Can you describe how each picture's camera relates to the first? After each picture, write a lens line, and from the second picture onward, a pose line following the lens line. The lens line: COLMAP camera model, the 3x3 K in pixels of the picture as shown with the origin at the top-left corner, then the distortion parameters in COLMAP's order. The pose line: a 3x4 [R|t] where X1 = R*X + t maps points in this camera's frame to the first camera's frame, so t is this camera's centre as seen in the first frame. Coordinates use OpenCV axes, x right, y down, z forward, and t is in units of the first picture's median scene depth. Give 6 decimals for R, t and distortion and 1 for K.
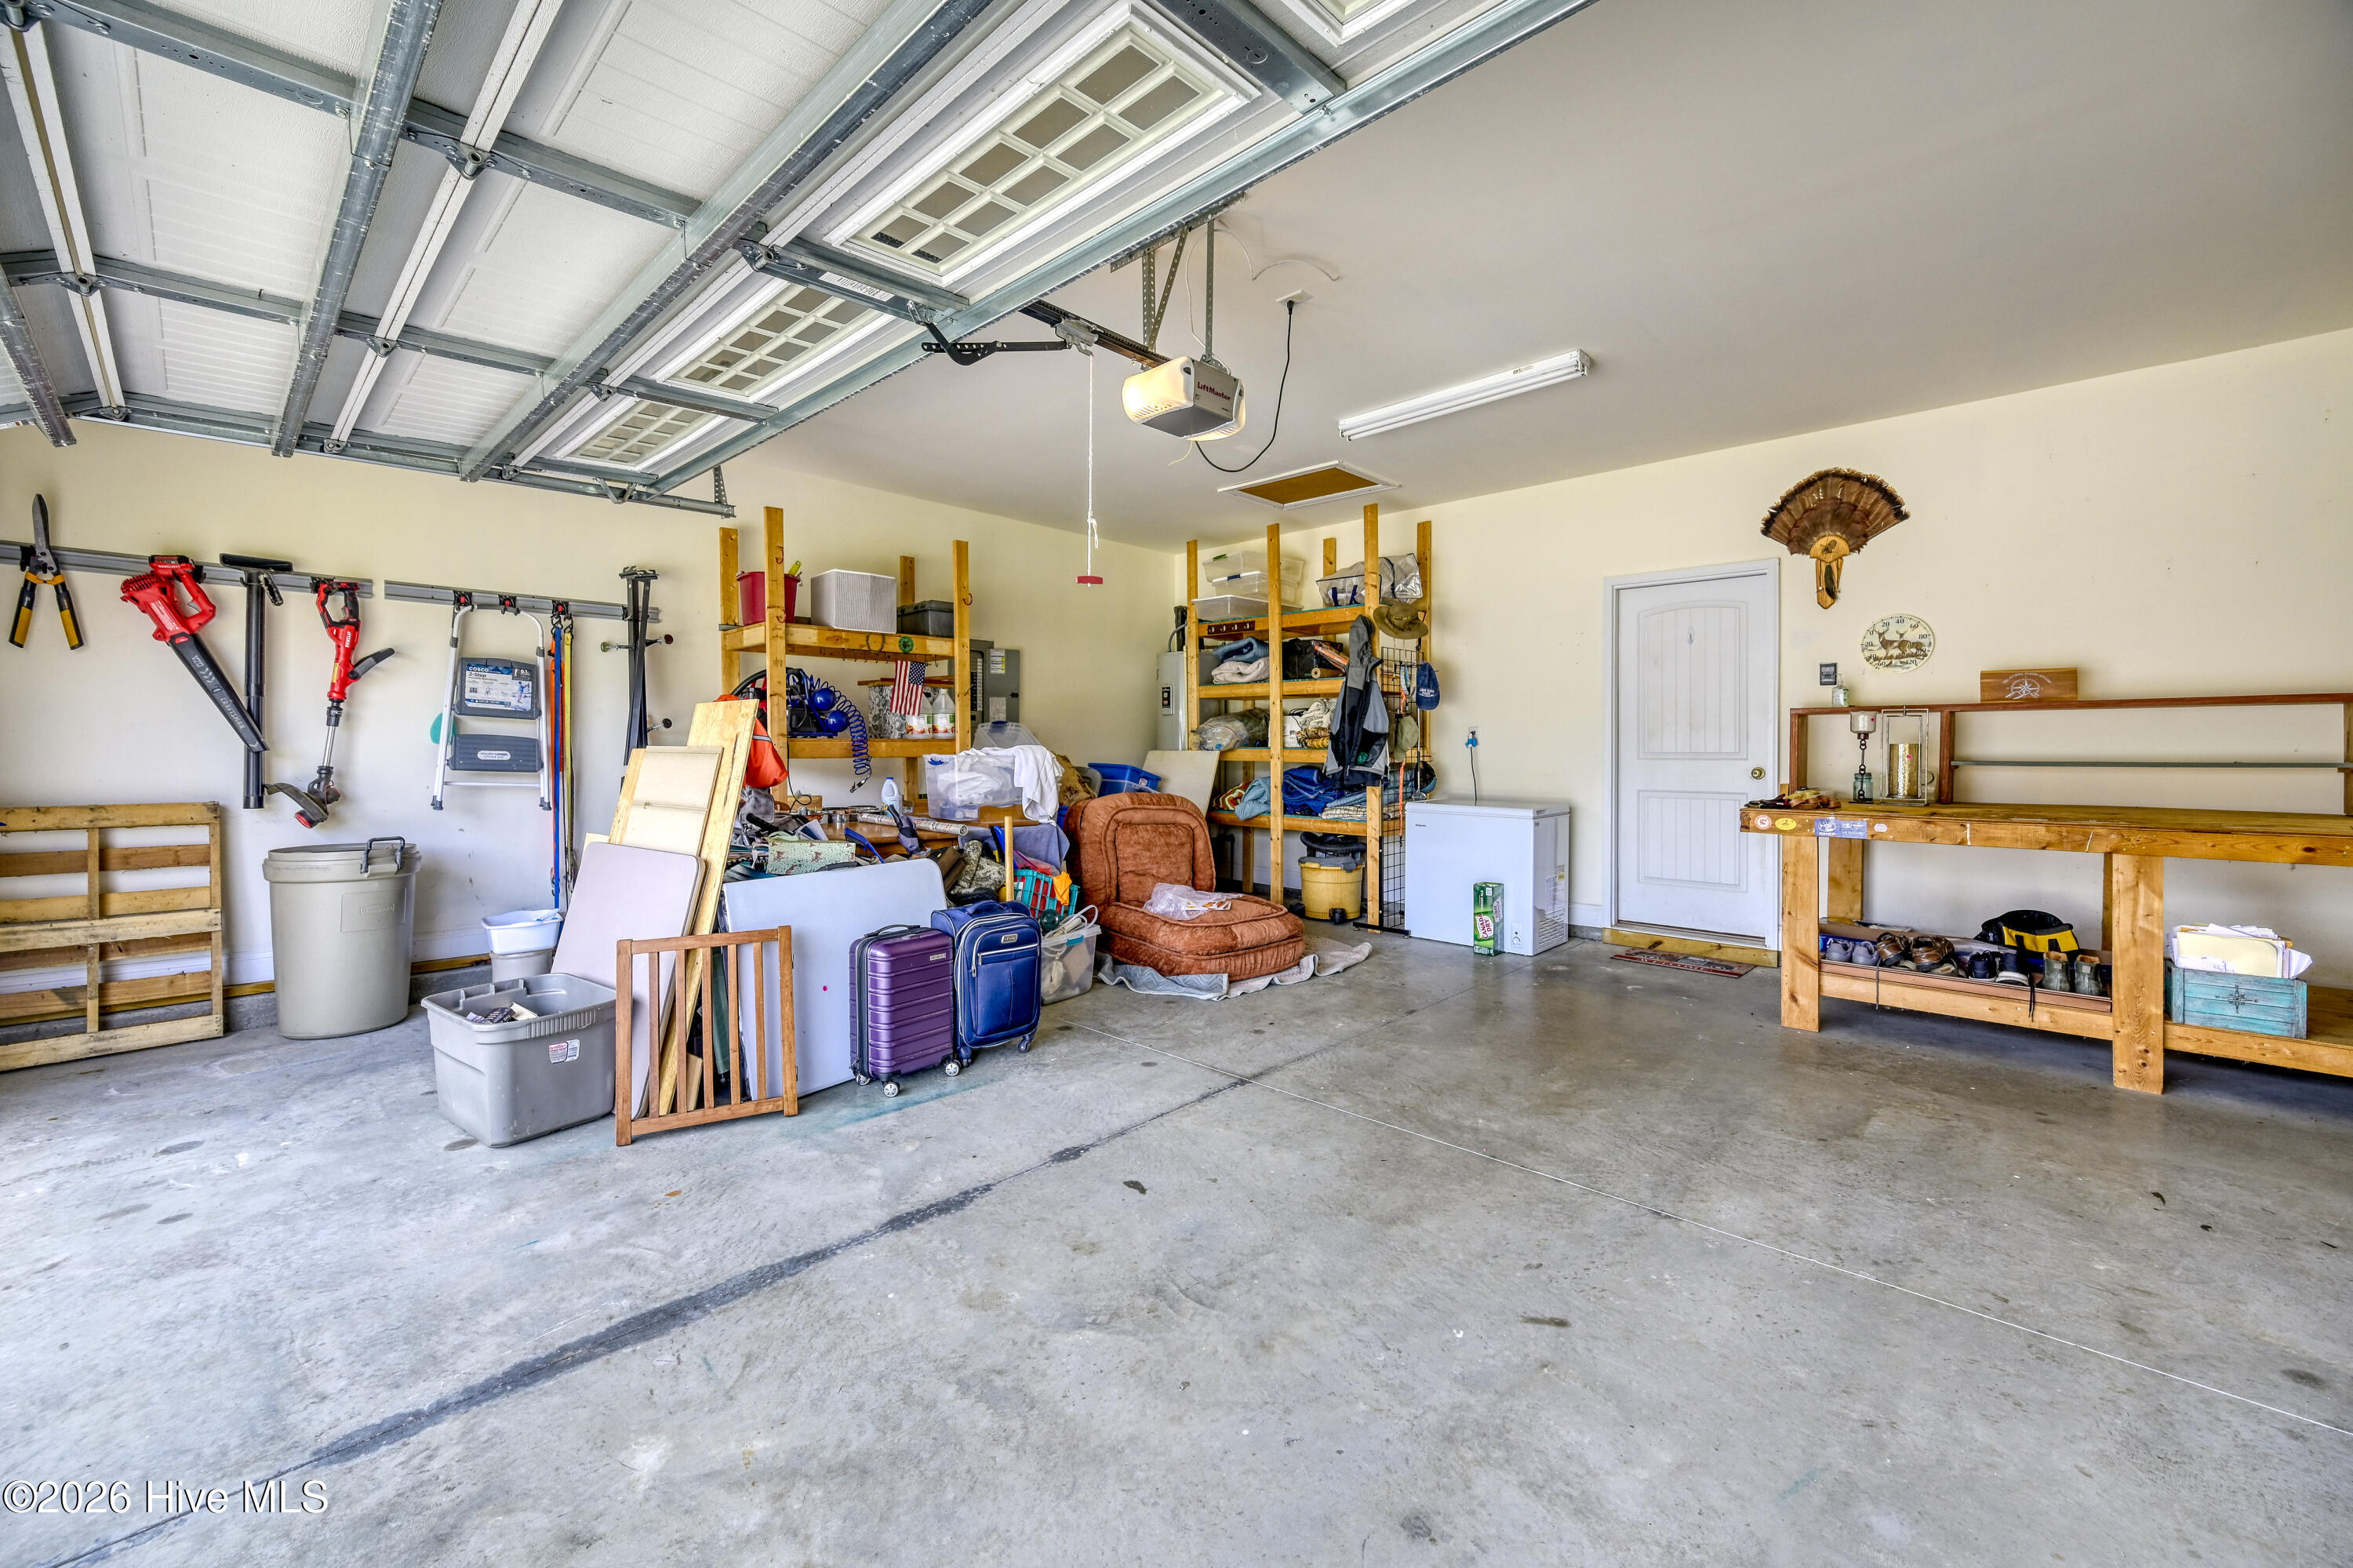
lens RADIAL K [[927.1, 0, 1168.2], [0, 927.1, 758.9], [0, 0, 1]] dist [0.001068, -0.000150]
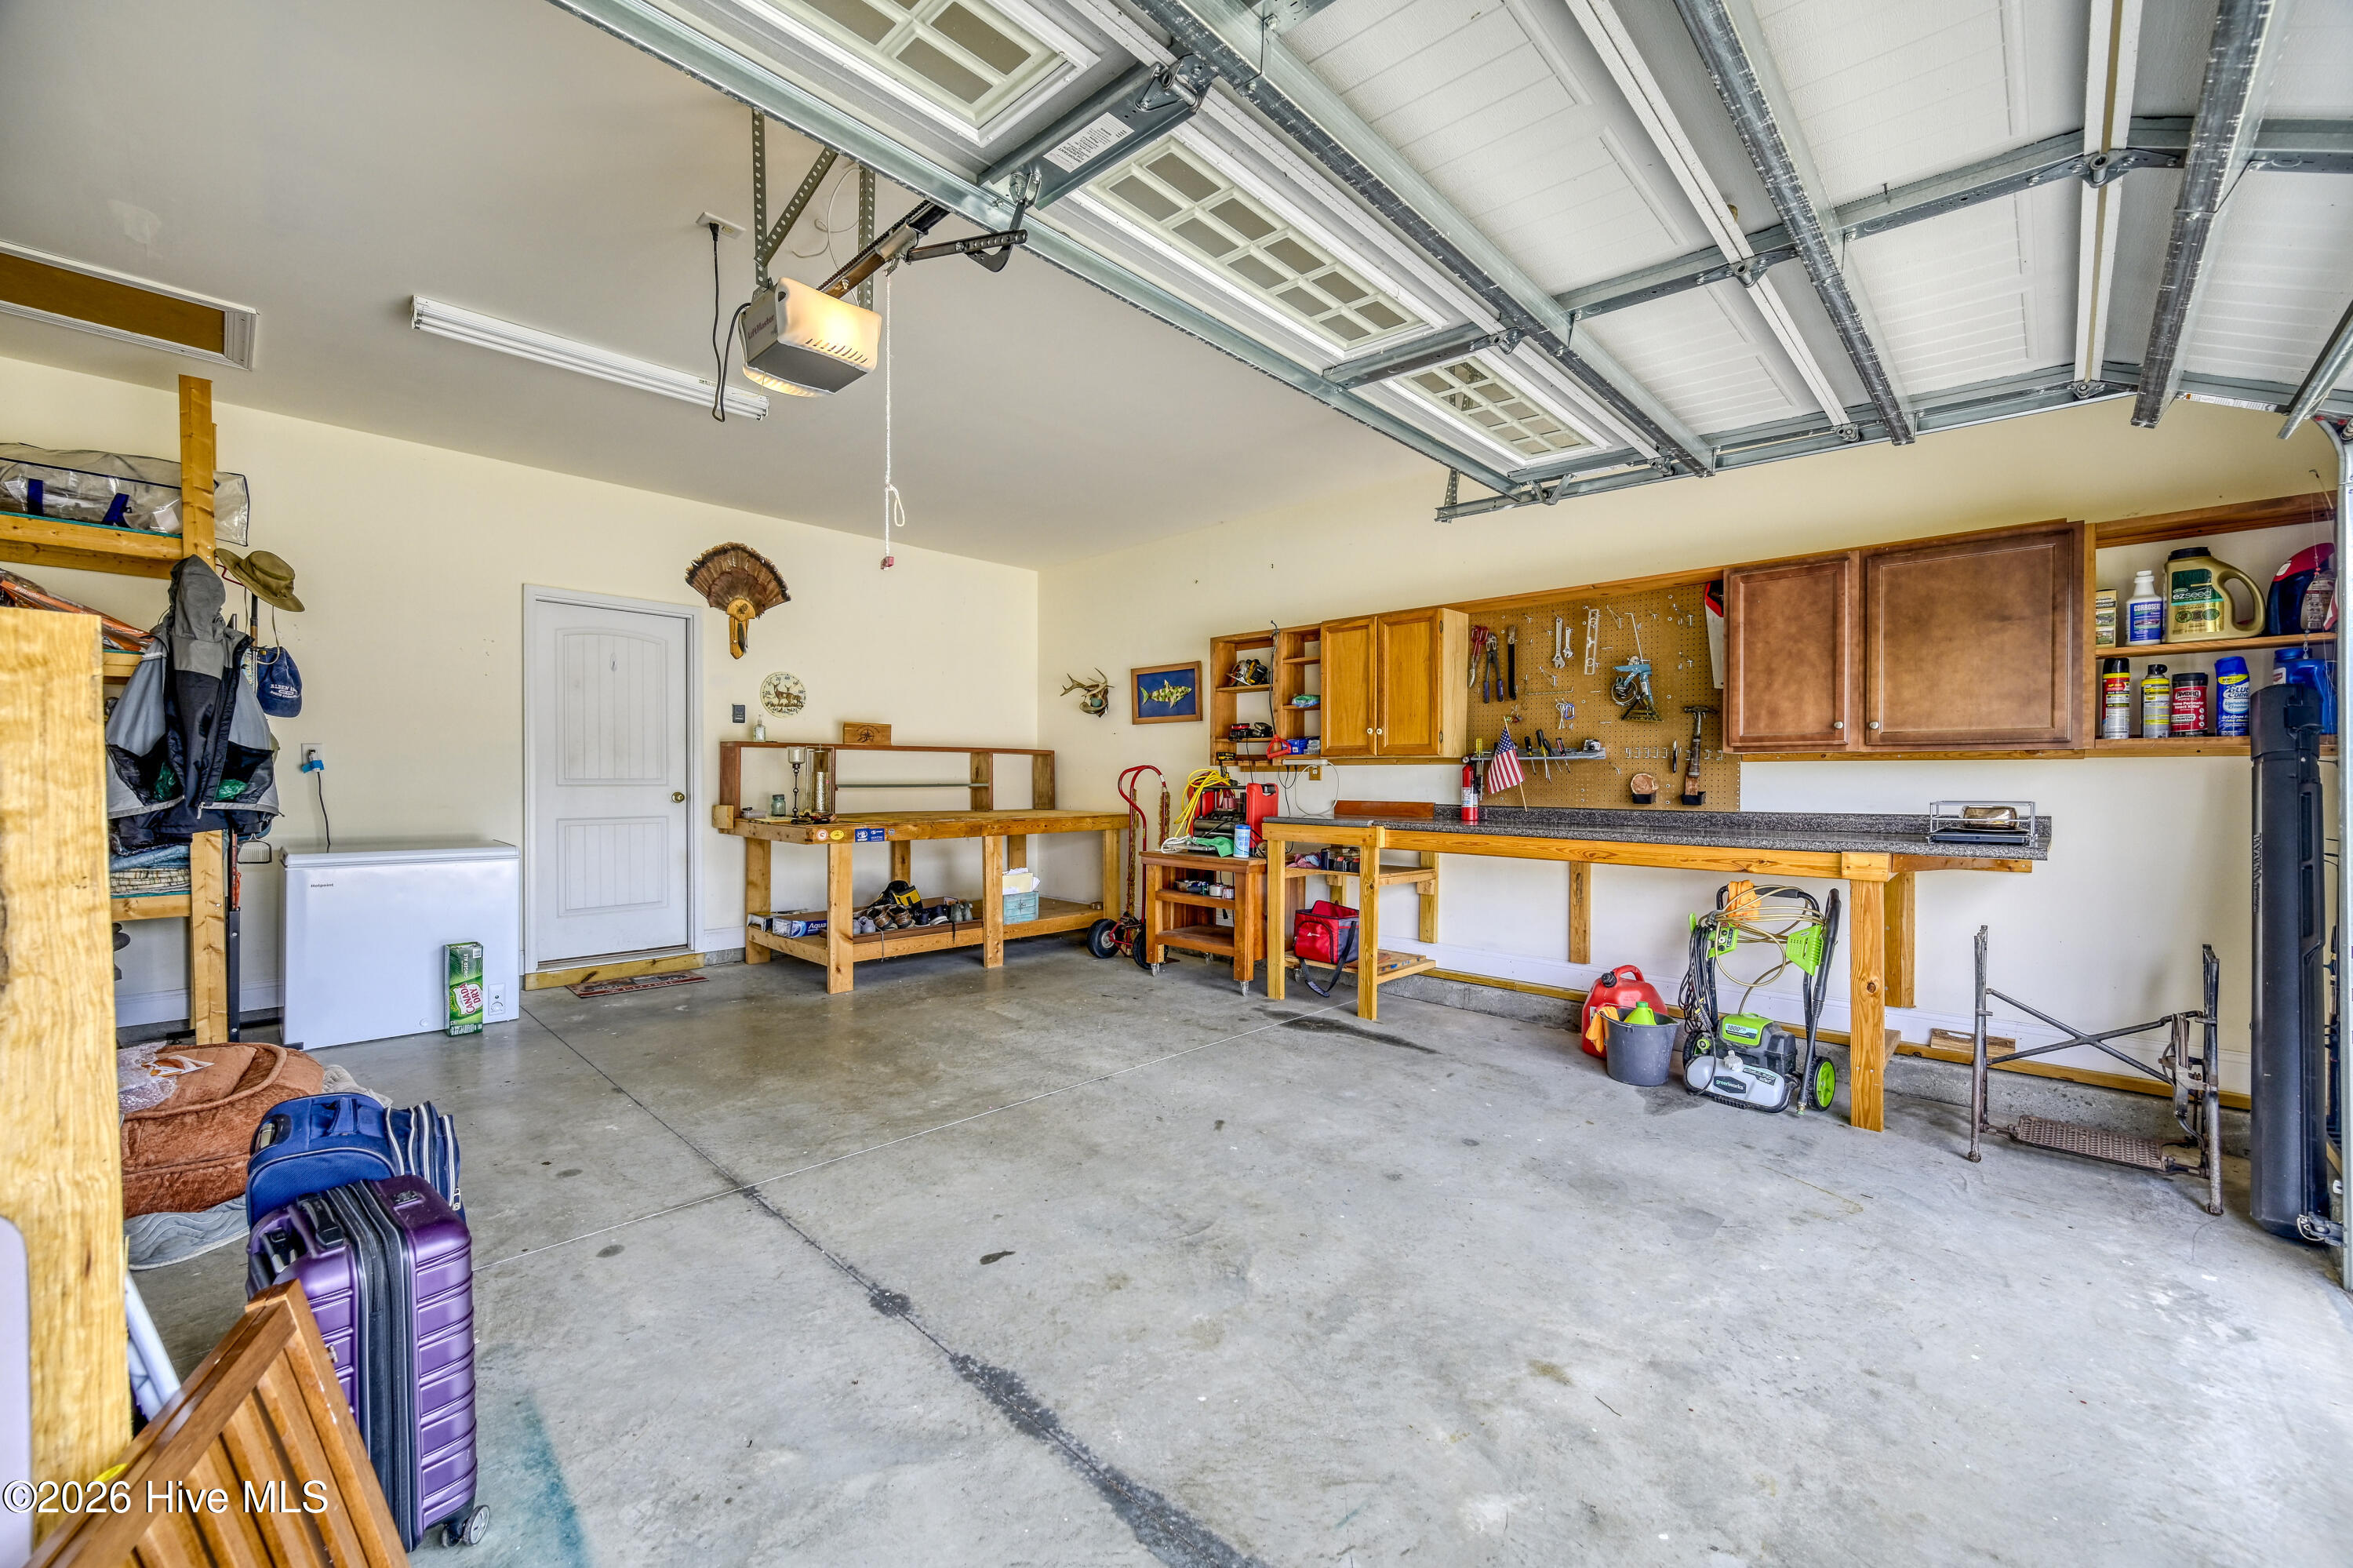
lens RADIAL K [[927.1, 0, 1177.6], [0, 927.1, 793.1], [0, 0, 1]] dist [0.001068, -0.000150]
pose [[-0.004585, -0.017594, 0.999835, -0.770965], [0.006632, 0.999823, 0.017624, -0.008413], [-0.999968, 0.006711, -0.004467, 0.674022]]
